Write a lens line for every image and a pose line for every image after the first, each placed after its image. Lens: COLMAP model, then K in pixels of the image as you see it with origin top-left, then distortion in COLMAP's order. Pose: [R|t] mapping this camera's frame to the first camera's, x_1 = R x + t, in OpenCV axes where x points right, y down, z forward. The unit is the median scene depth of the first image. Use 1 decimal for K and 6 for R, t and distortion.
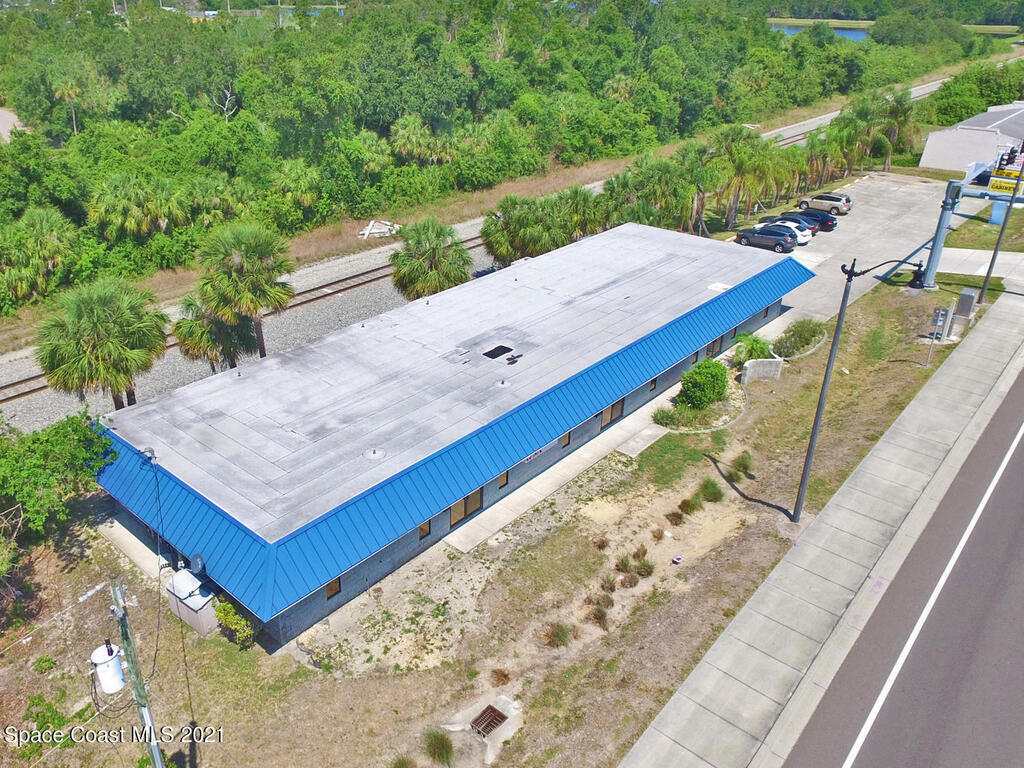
lens RADIAL K [[790.6, 0, 439.7], [0, 790.6, 356.4], [0, 0, 1]] dist [-0.001330, 0.000287]
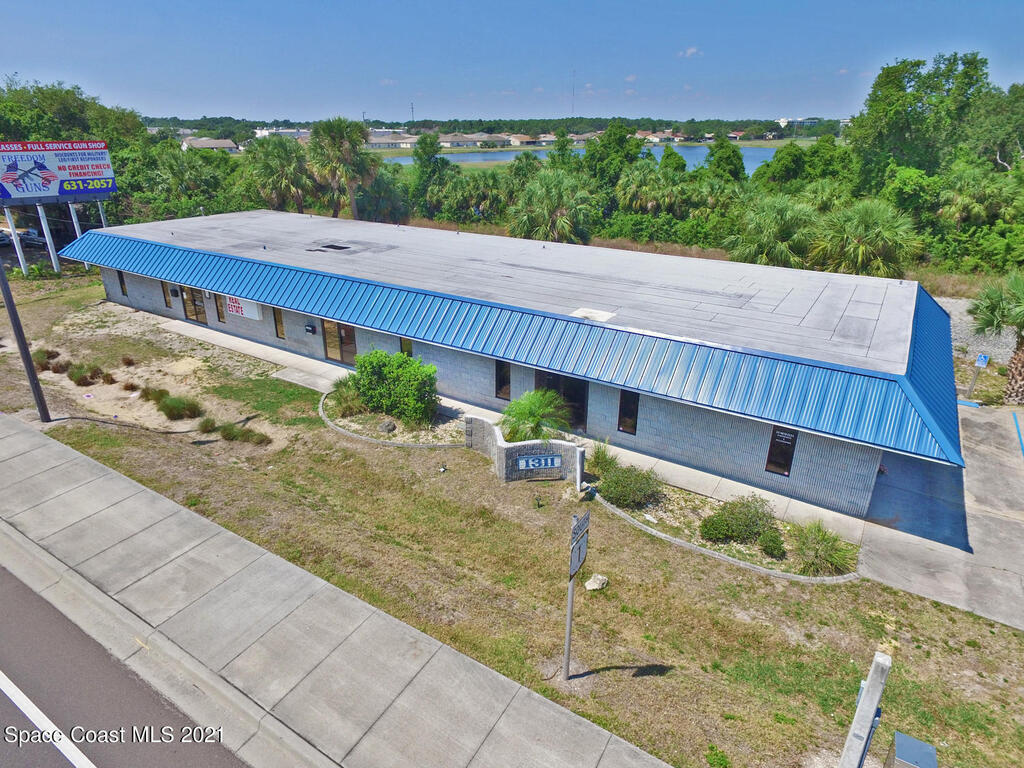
lens RADIAL K [[606.7, 0, 506.8], [0, 606.7, 364.5], [0, 0, 1]] dist [0.006432, 0.001045]
pose [[0.190156, 0.365005, -0.911379, 0.993131], [-0.413353, 0.871791, 0.262905, -0.192492], [0.890494, 0.326728, 0.316652, 1.084229]]
